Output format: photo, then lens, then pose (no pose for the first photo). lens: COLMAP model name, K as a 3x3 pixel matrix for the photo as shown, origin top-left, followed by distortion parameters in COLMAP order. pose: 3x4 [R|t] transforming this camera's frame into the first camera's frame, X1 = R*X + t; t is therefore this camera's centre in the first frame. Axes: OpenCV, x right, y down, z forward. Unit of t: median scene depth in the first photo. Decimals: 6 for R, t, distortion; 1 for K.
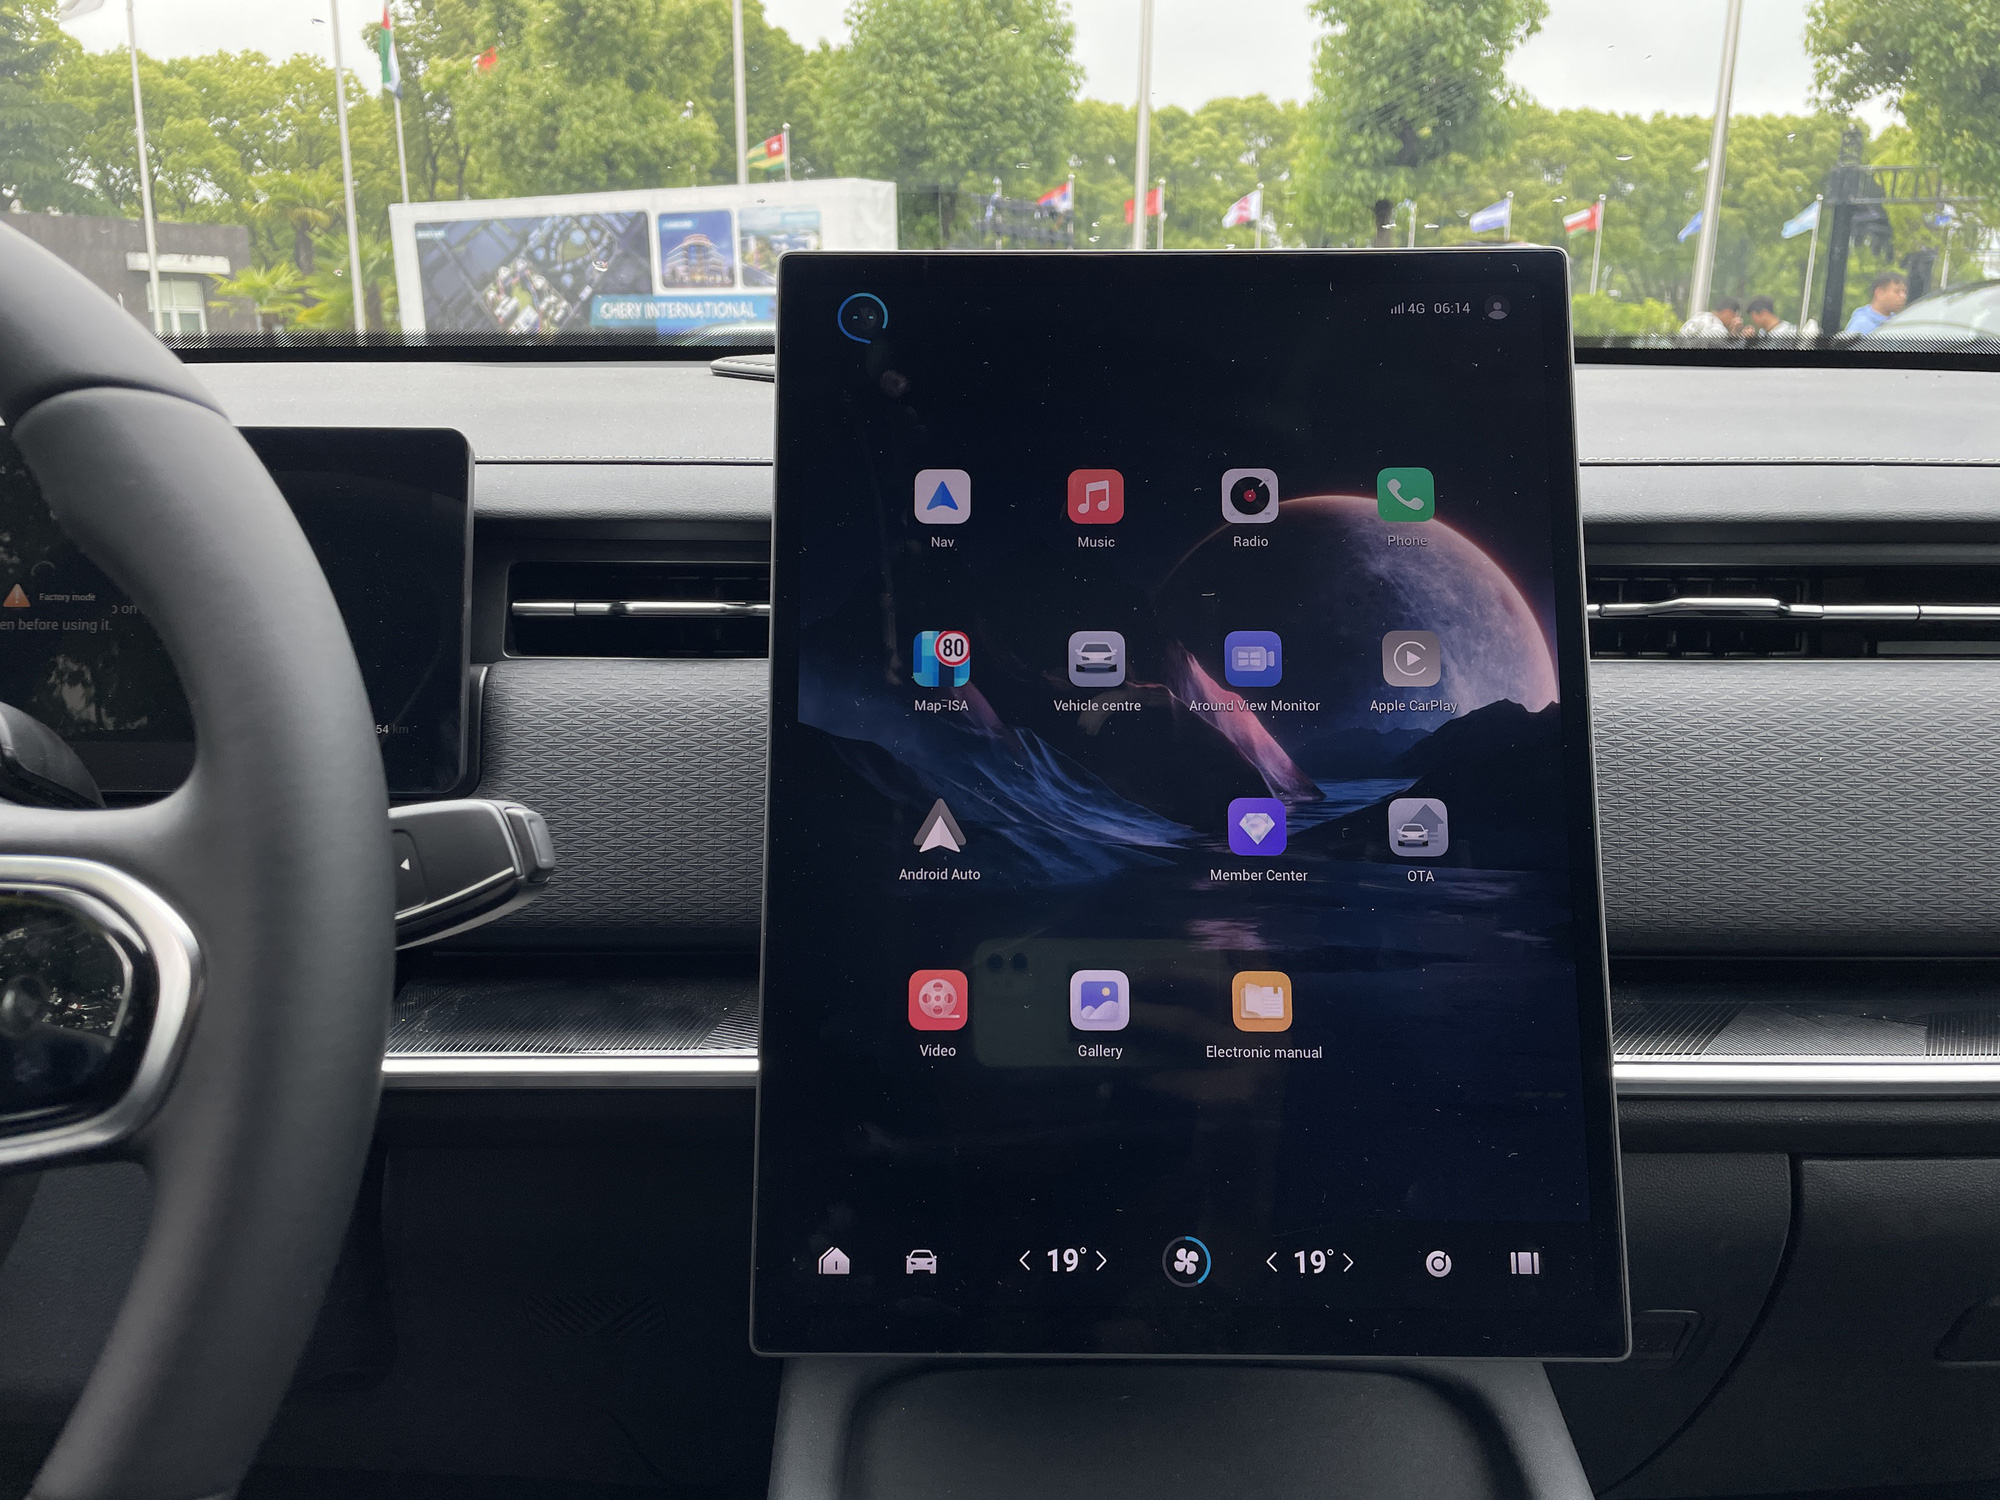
lens RADIAL K [[1522.5, 0, 1005.8], [0, 1522.5, 718.0], [0, 0, 1]] dist [0.063590, -0.065901]
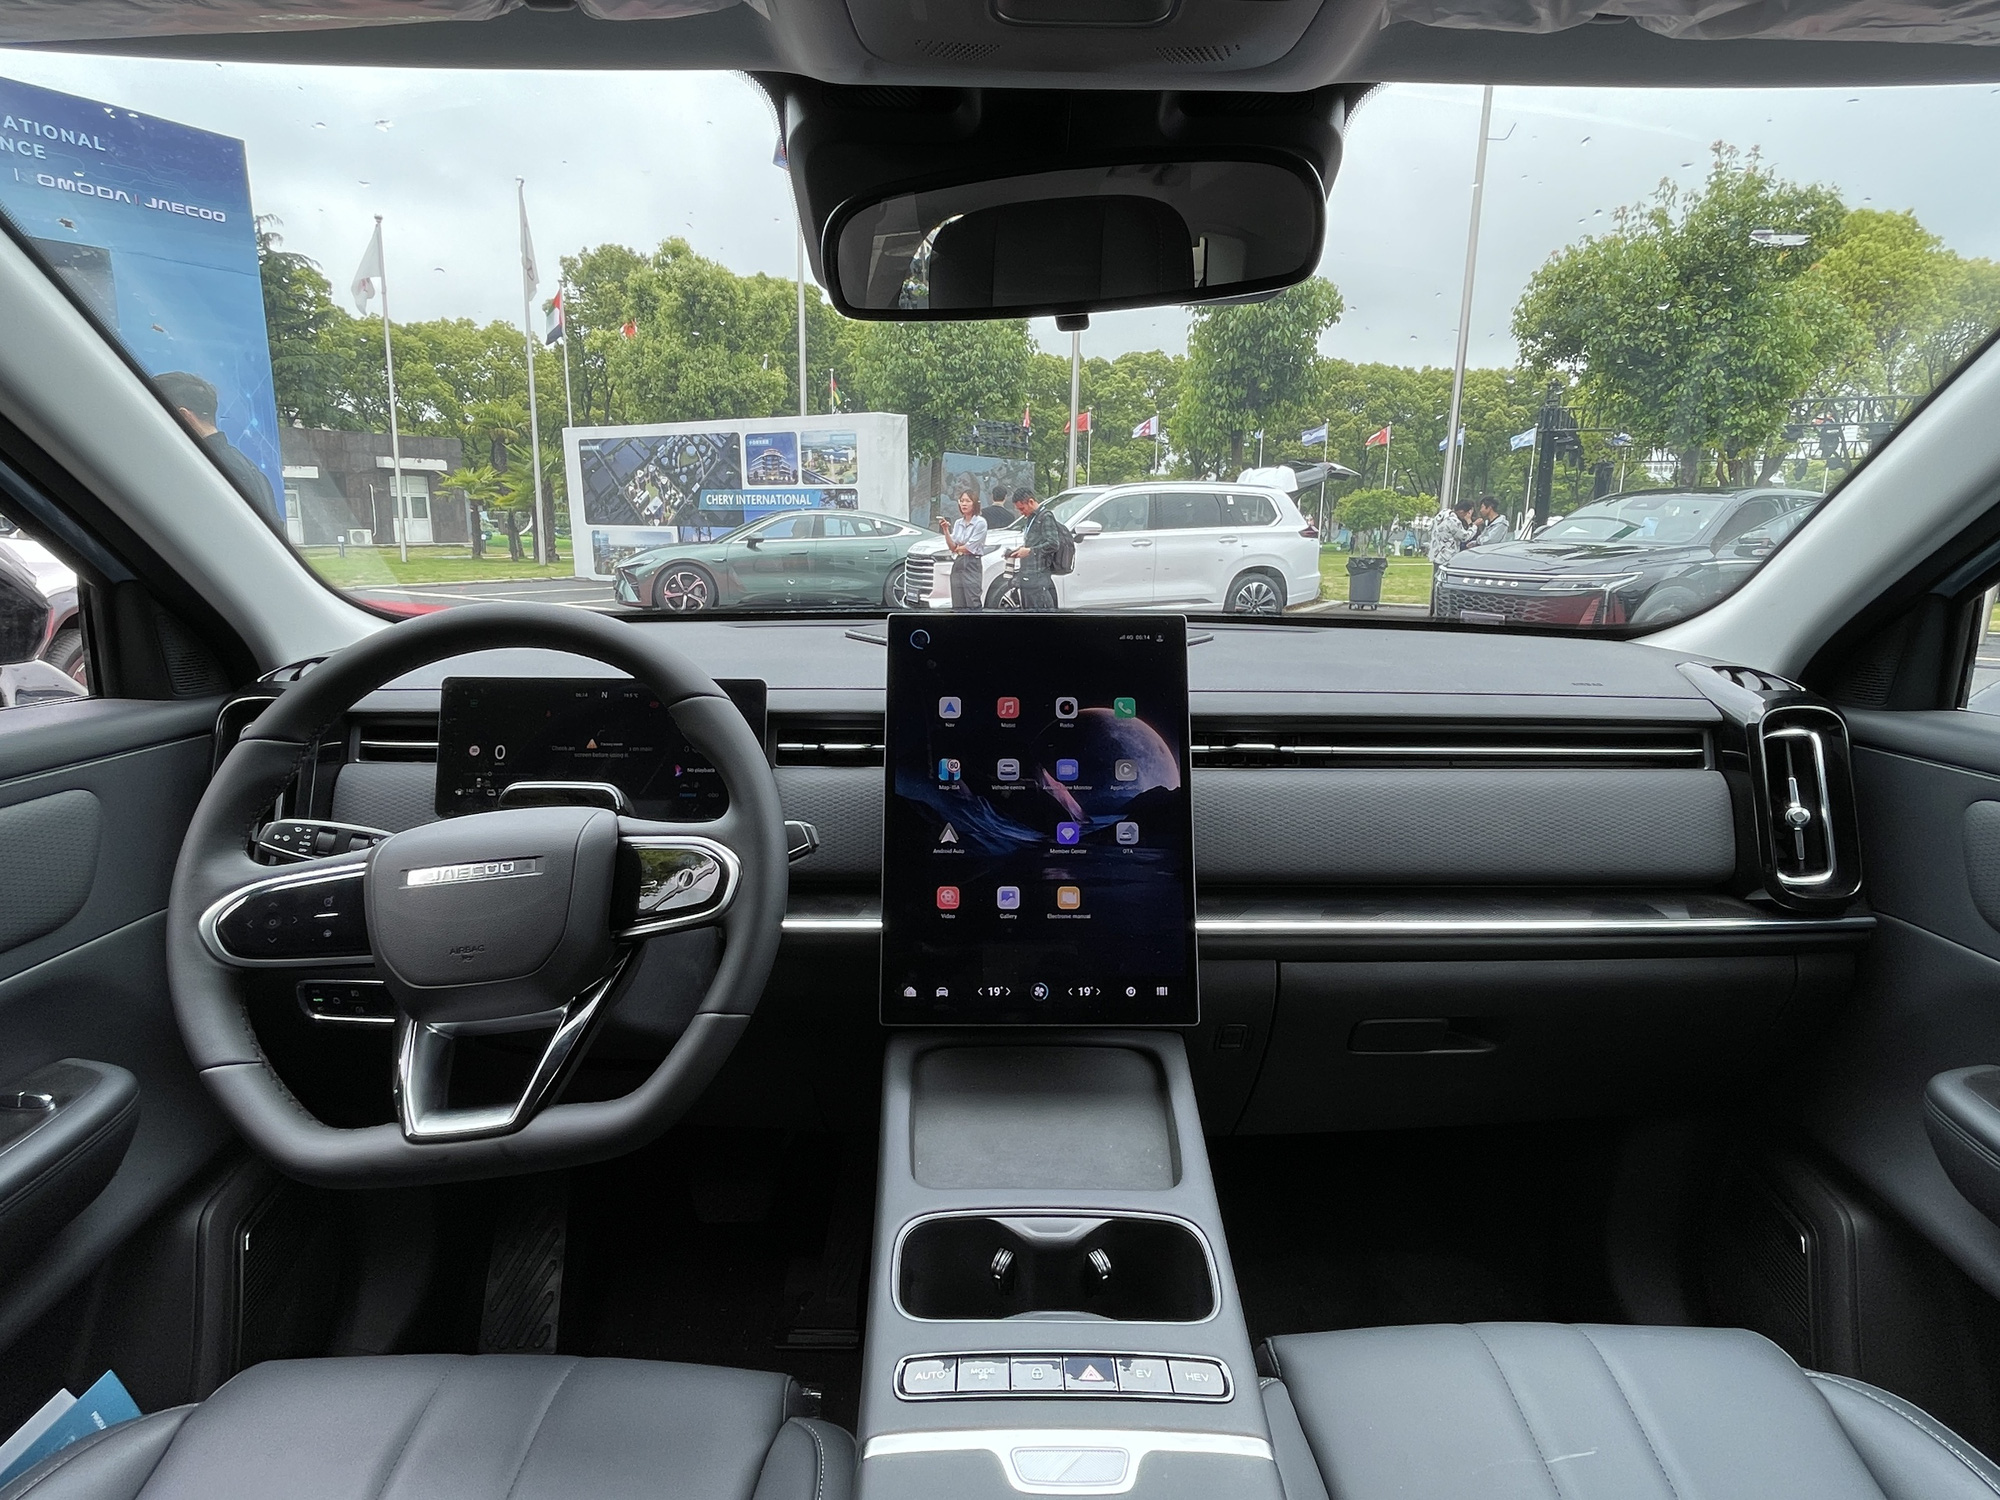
lens RADIAL K [[1073.3, 0, 1005.6], [0, 1073.3, 745.5], [0, 0, 1]] dist [0.000360, -0.002275]
pose [[0.999764, 0.002093, 0.021617, 0.000432], [-0.001446, 0.999552, -0.029901, -0.000748], [-0.021670, 0.029863, 0.999319, -0.025740]]
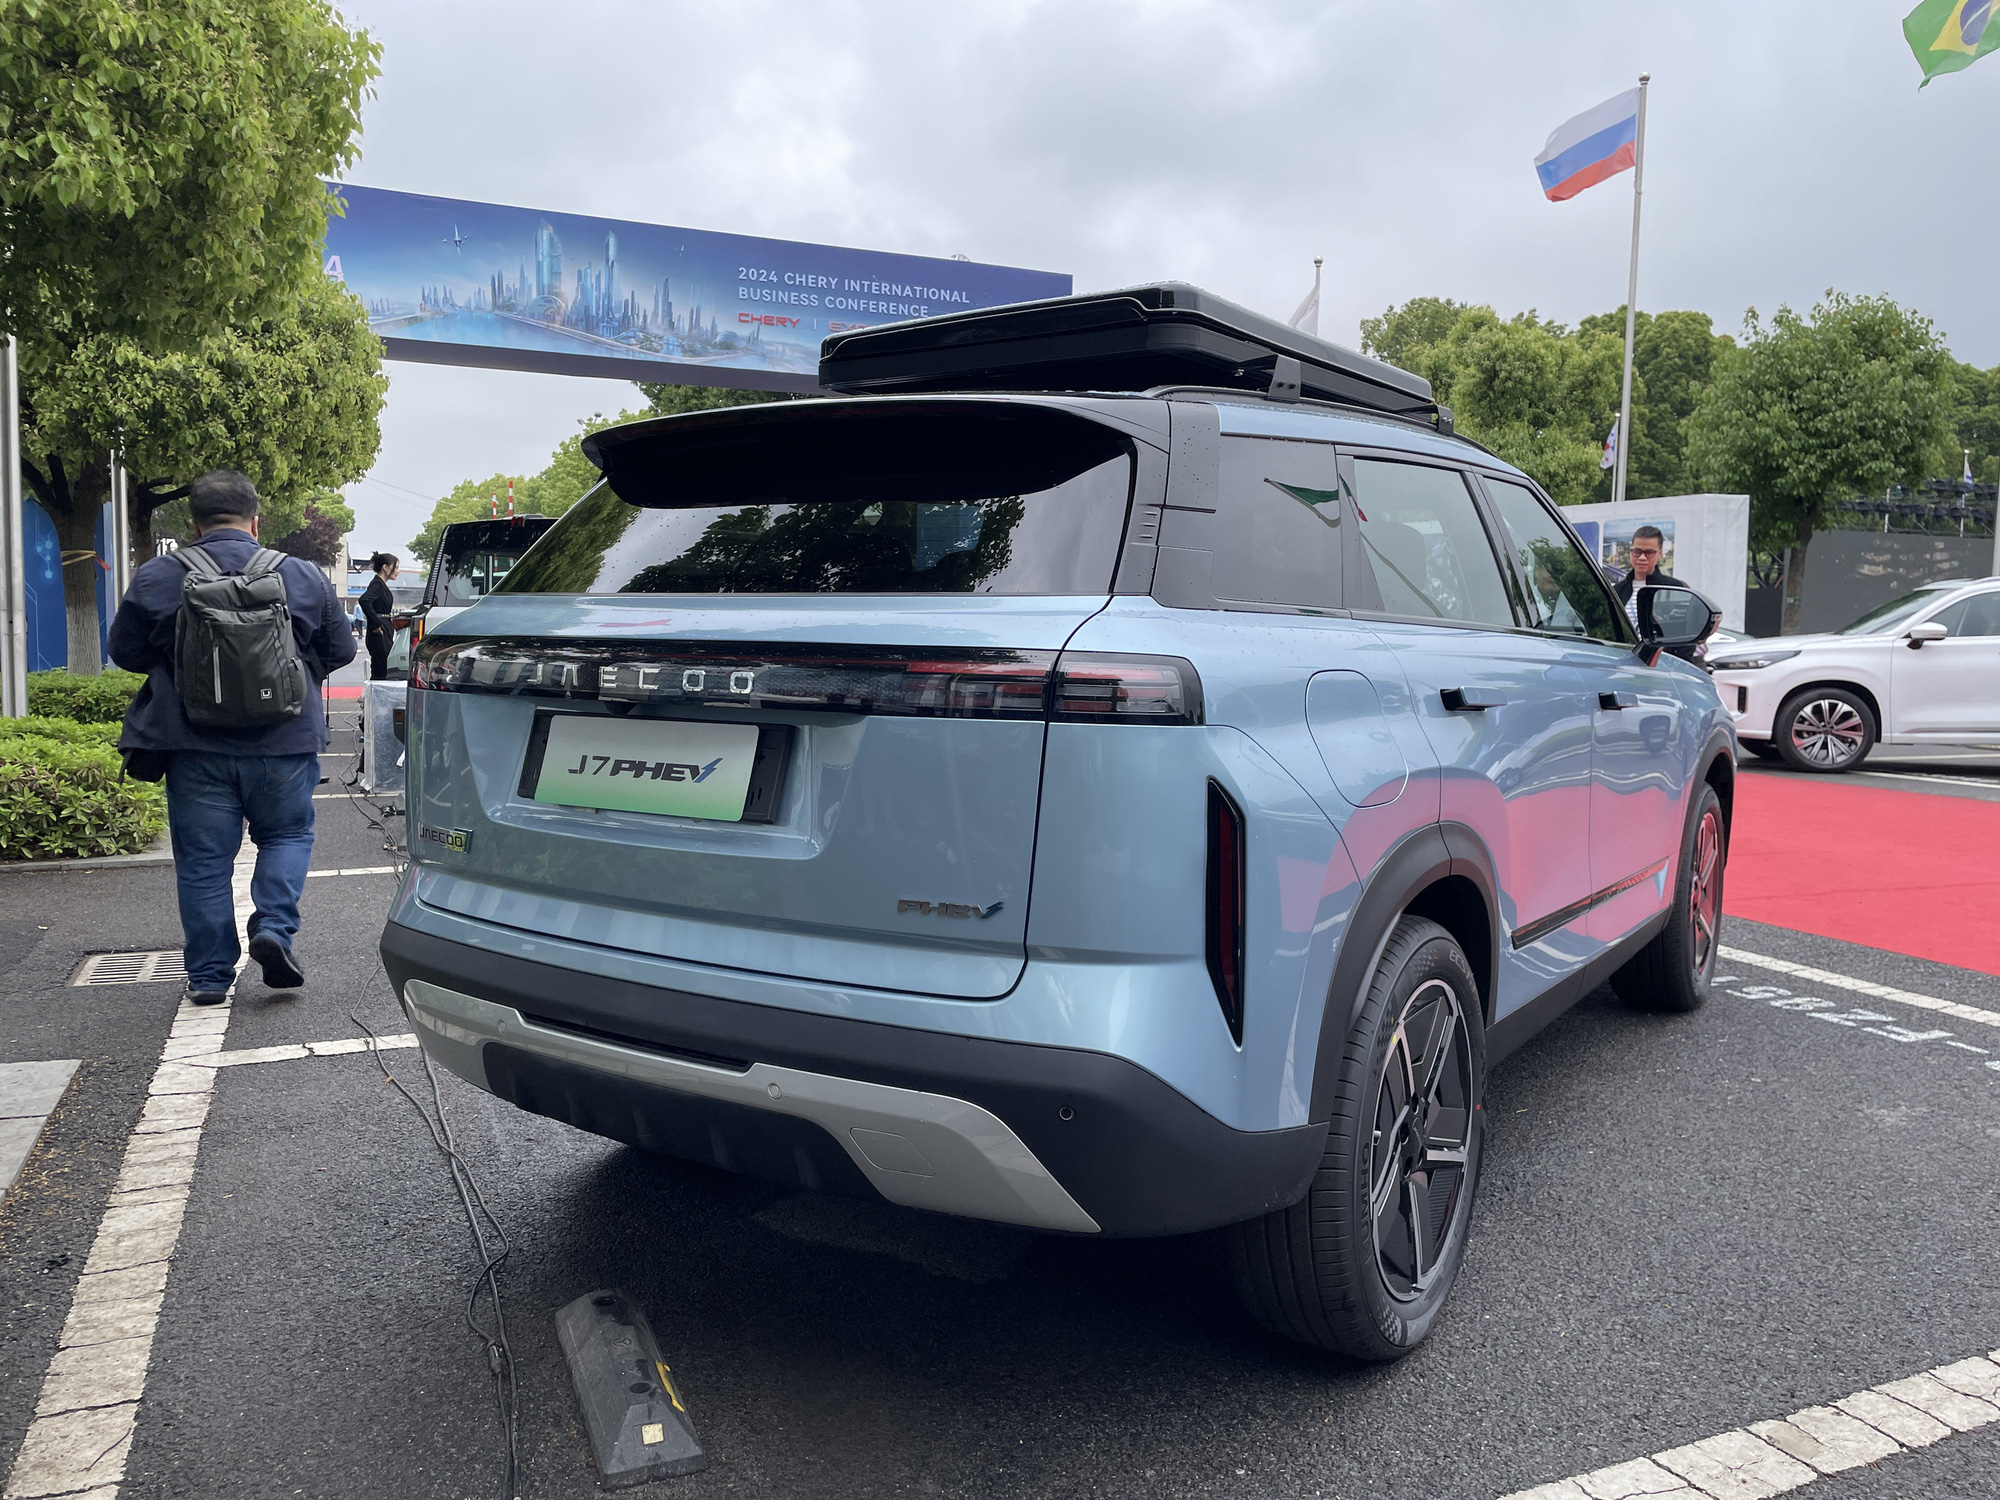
lens RADIAL K [[1522.5, 0, 988.5], [0, 1522.5, 750.3], [0, 0, 1]] dist [0.063590, -0.065901]
pose [[0.831482, 0.055330, -0.552790, 0.106431], [-0.142811, 0.982878, -0.116432, 0.059458], [0.536882, 0.175756, 0.825147, -0.242422]]
